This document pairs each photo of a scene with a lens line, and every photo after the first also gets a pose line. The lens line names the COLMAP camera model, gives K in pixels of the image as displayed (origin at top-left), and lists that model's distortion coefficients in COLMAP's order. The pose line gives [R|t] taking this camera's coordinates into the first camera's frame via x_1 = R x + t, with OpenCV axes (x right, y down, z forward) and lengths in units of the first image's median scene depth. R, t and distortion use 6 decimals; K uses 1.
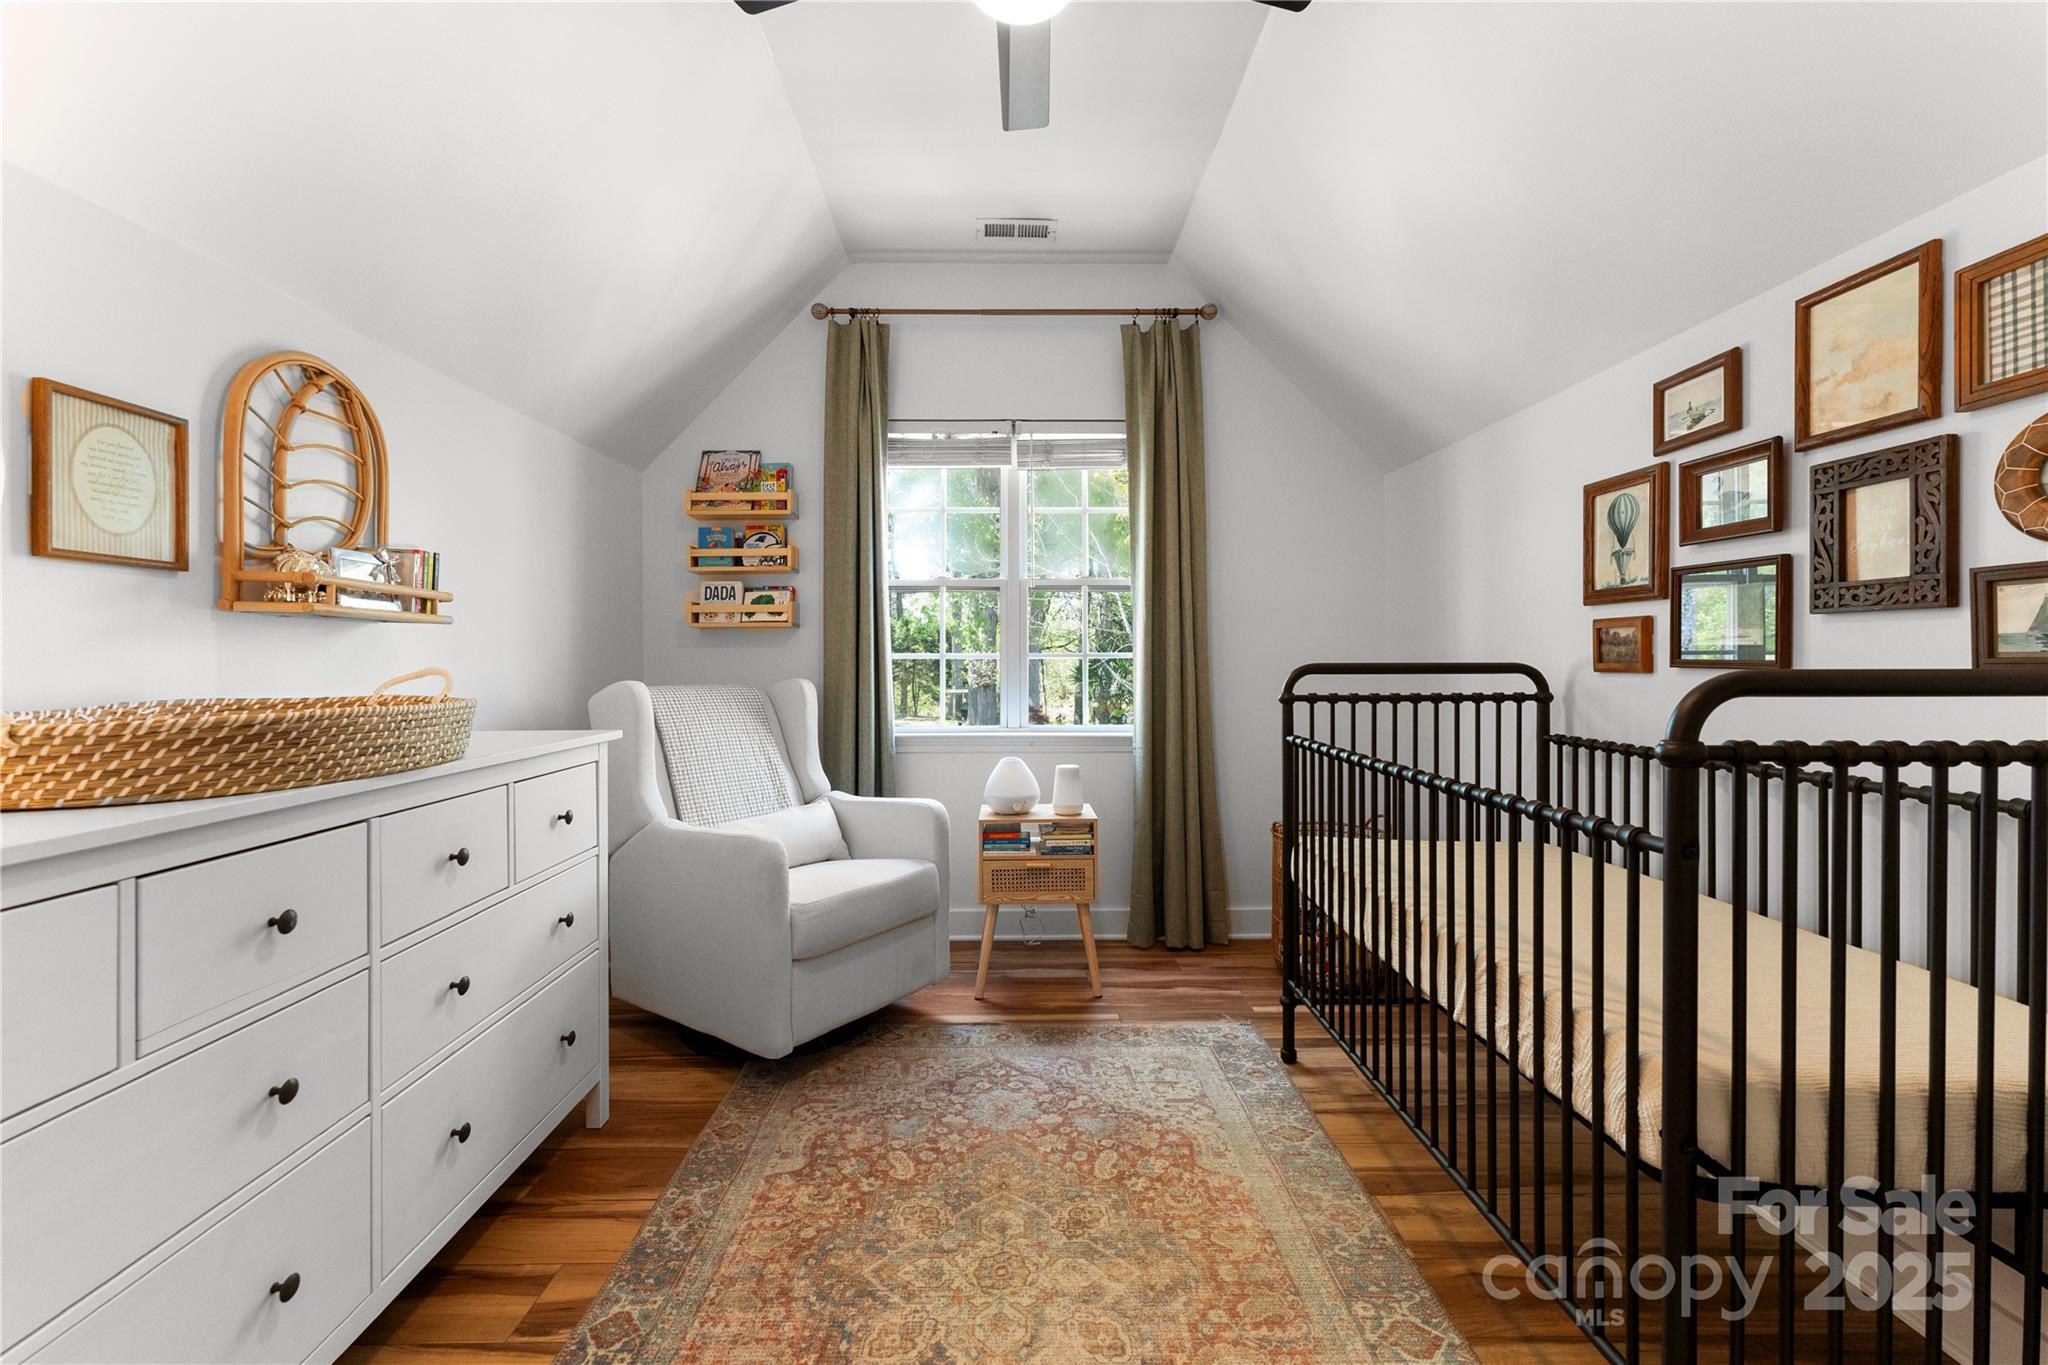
lens RADIAL K [[816.1, 0, 1019.2], [0, 816.1, 673.9], [0, 0, 1]] dist [0.000009, -0.000257]
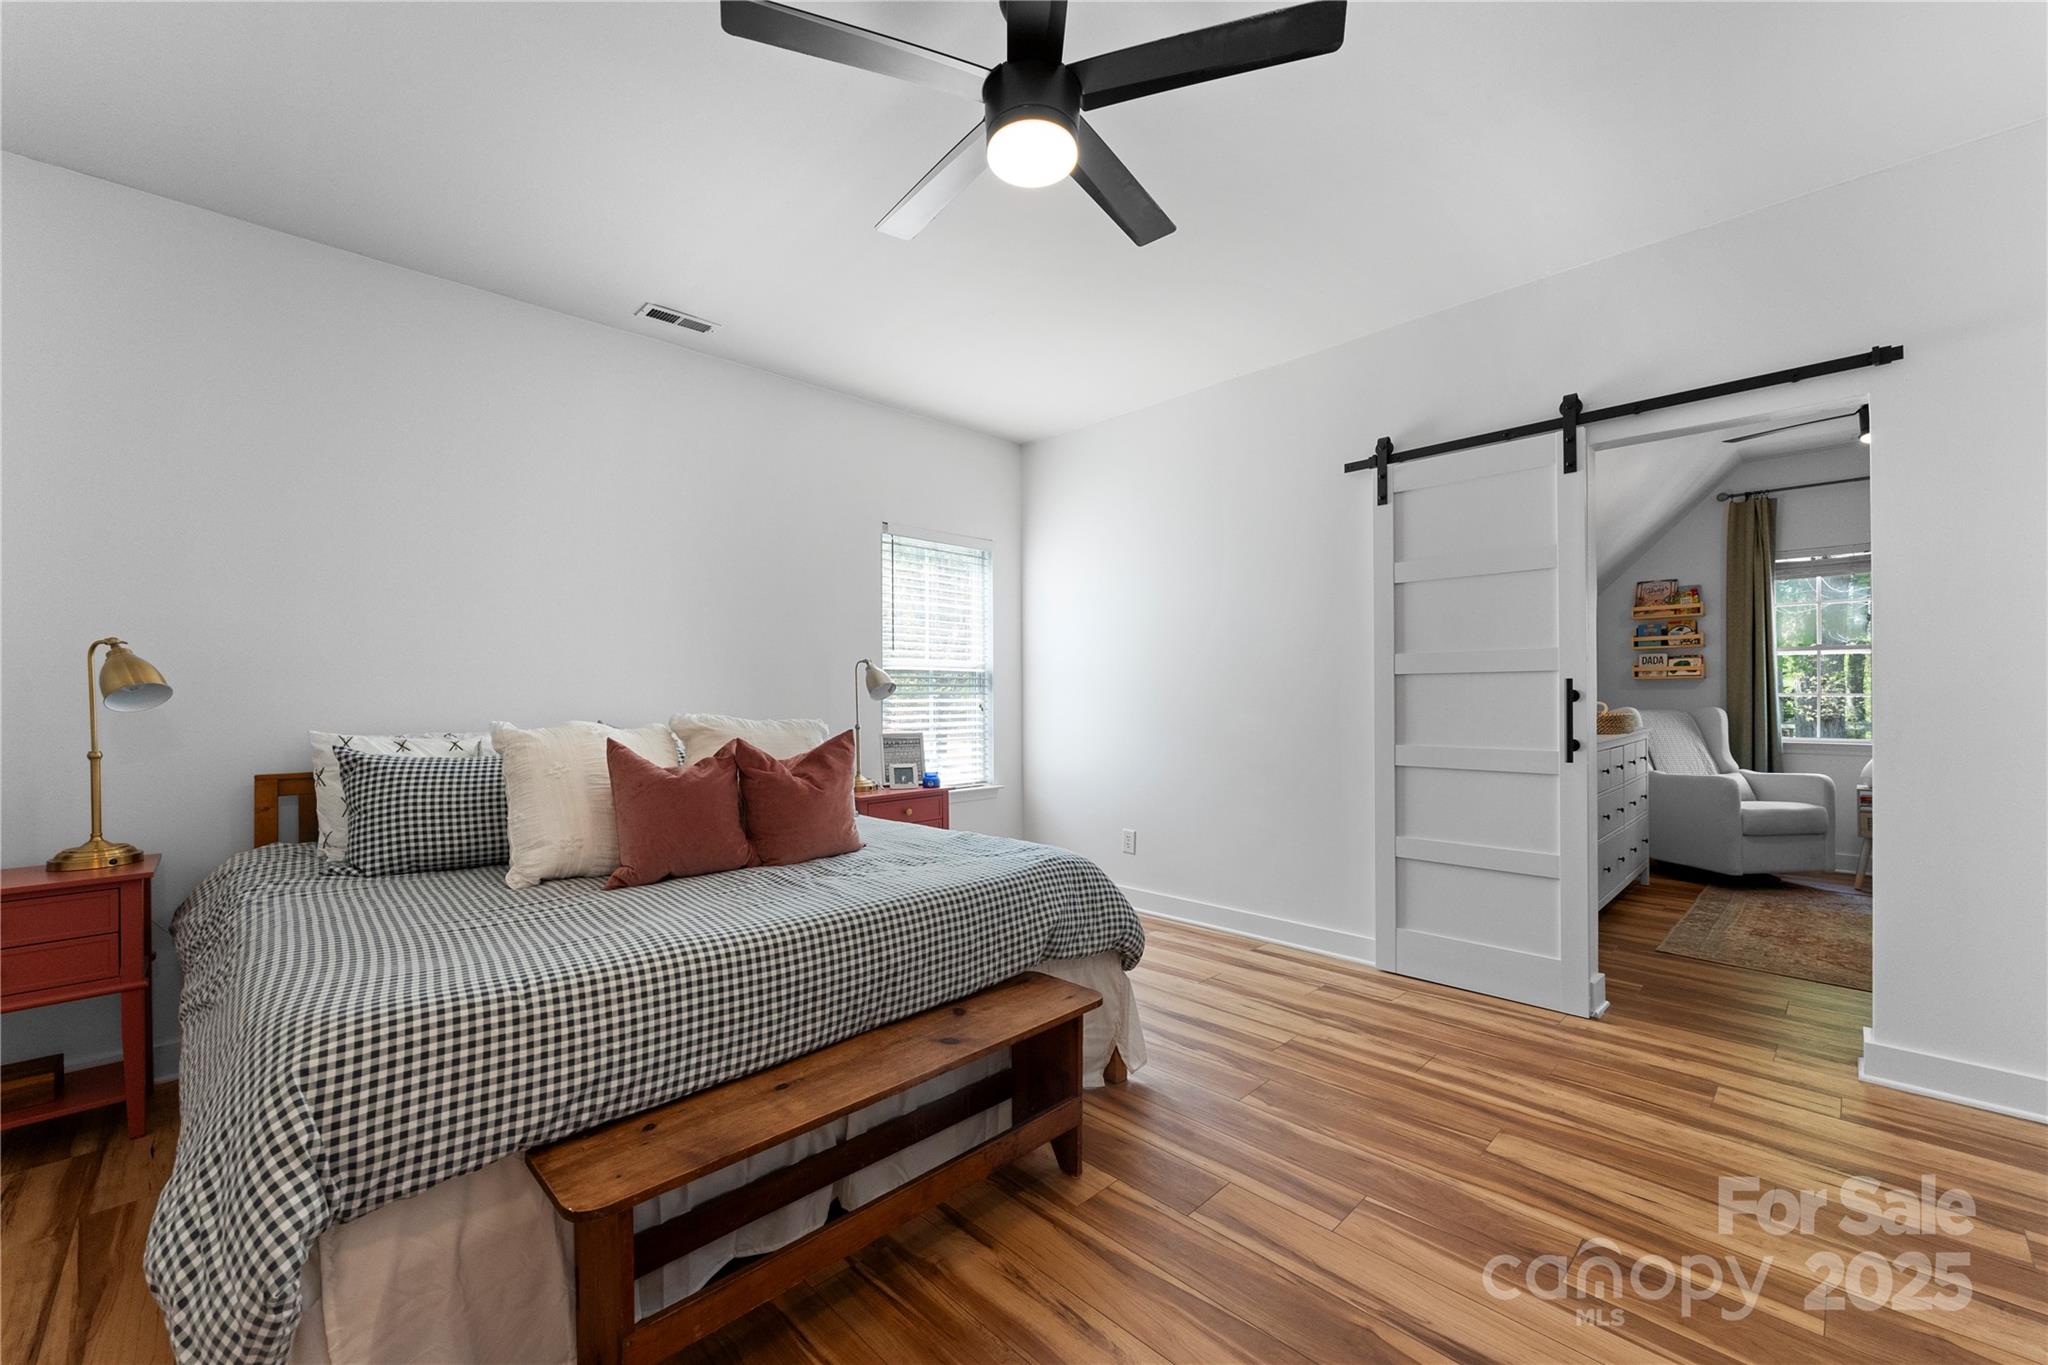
lens RADIAL K [[805.1, 0, 1030.7], [0, 805.1, 694.5], [0, 0, 1]] dist [0.001169, 0.000072]
pose [[0.678454, -0.003913, -0.734632, 0.016913], [0.002348, 0.999992, -0.003158, -0.019887], [0.734639, 0.000418, 0.678458, -1.266822]]
